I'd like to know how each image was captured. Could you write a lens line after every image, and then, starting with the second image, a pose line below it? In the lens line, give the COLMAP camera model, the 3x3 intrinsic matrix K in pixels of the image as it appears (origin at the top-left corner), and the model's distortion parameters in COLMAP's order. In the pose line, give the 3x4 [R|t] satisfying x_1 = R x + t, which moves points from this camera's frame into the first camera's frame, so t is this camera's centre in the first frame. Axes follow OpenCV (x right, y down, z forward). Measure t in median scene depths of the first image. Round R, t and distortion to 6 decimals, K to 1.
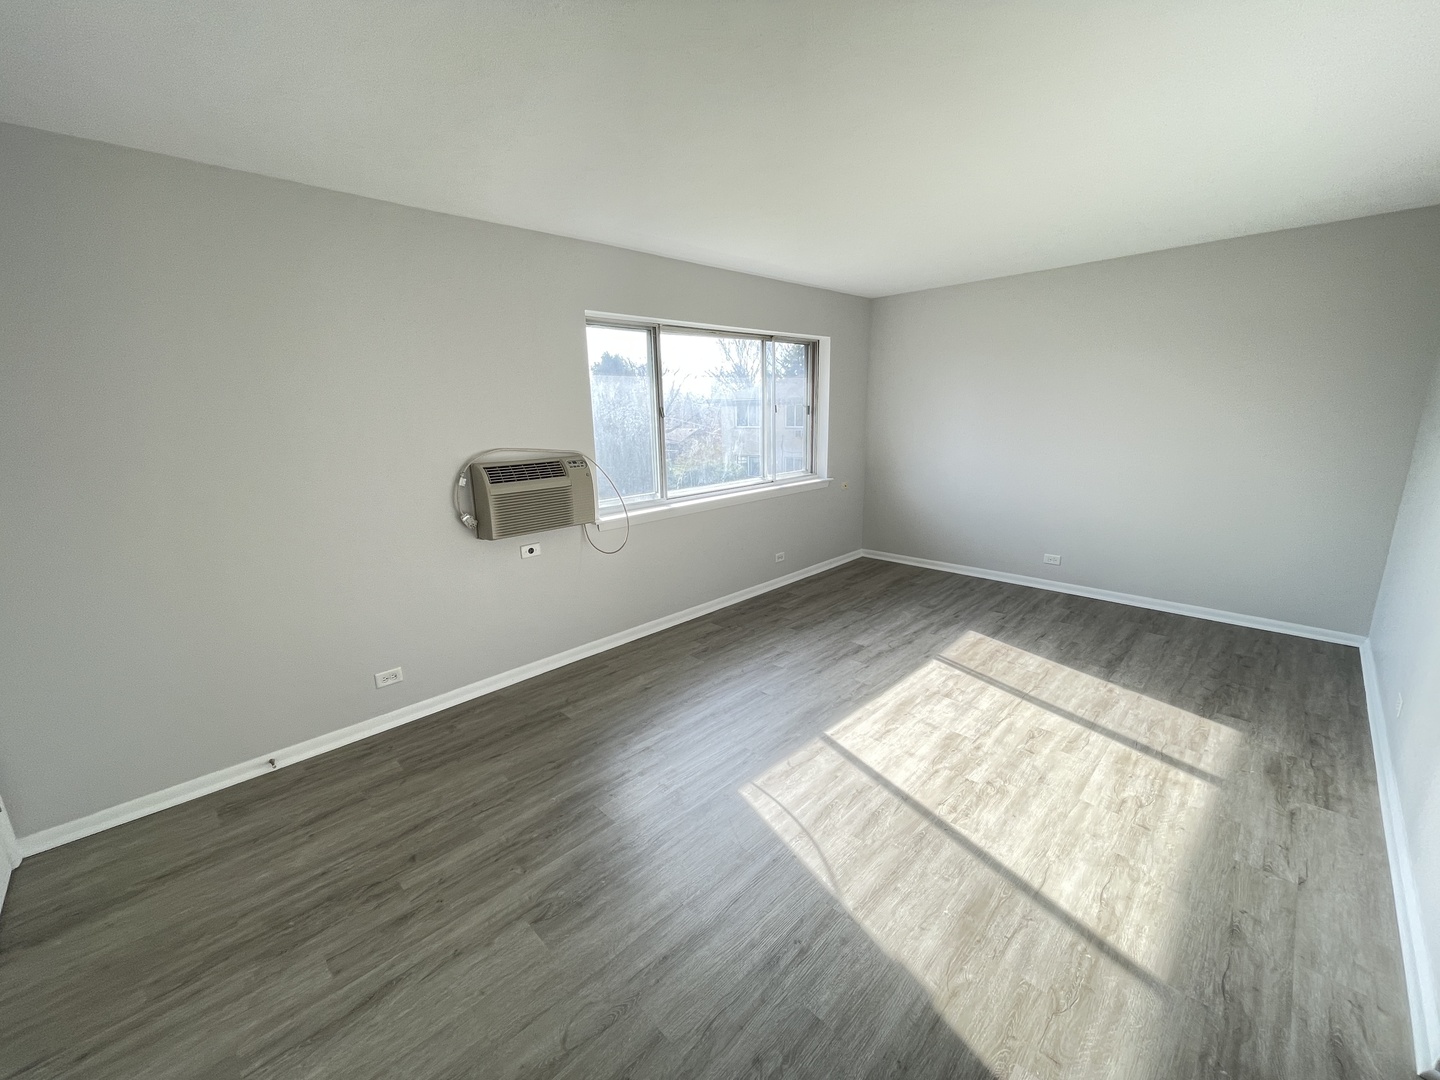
lens RADIAL K [[581.5, 0, 719.1], [0, 581.5, 541.0], [0, 0, 1]] dist [-0.001709, 0.001276]
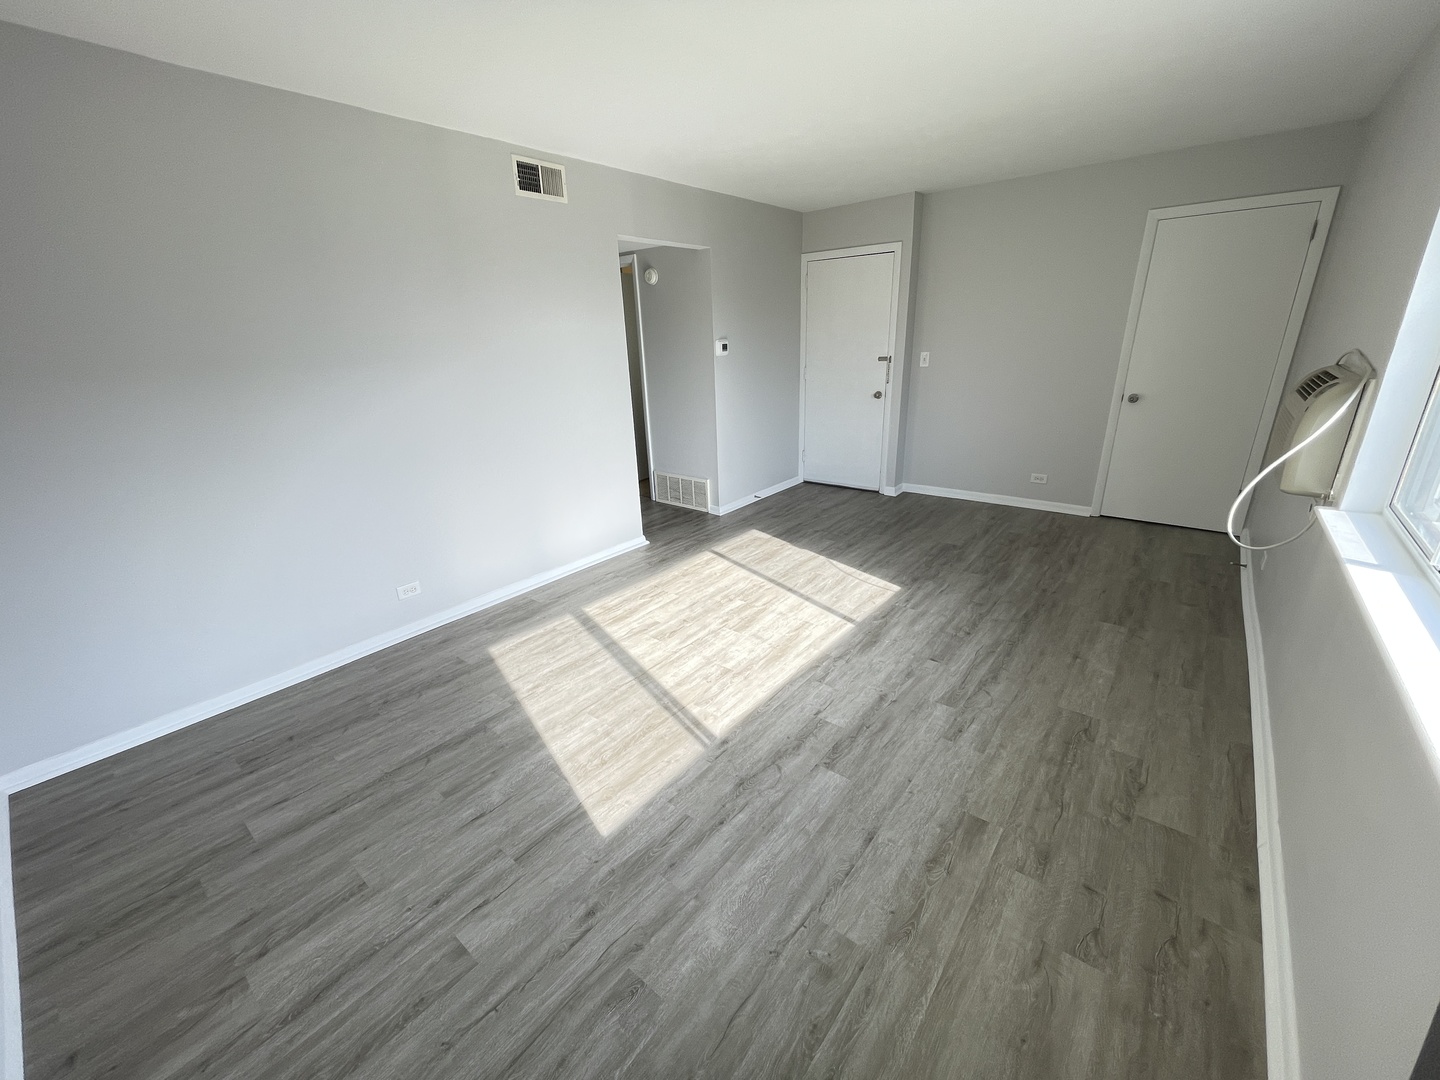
lens RADIAL K [[581.5, 0, 718.5], [0, 581.5, 540.5], [0, 0, 1]] dist [-0.001709, 0.001276]
pose [[-0.993239, 0.089649, -0.073748, 0.487870], [0.035142, 0.837691, 0.545013, -0.405695], [0.110638, 0.538736, -0.835178, 1.752749]]
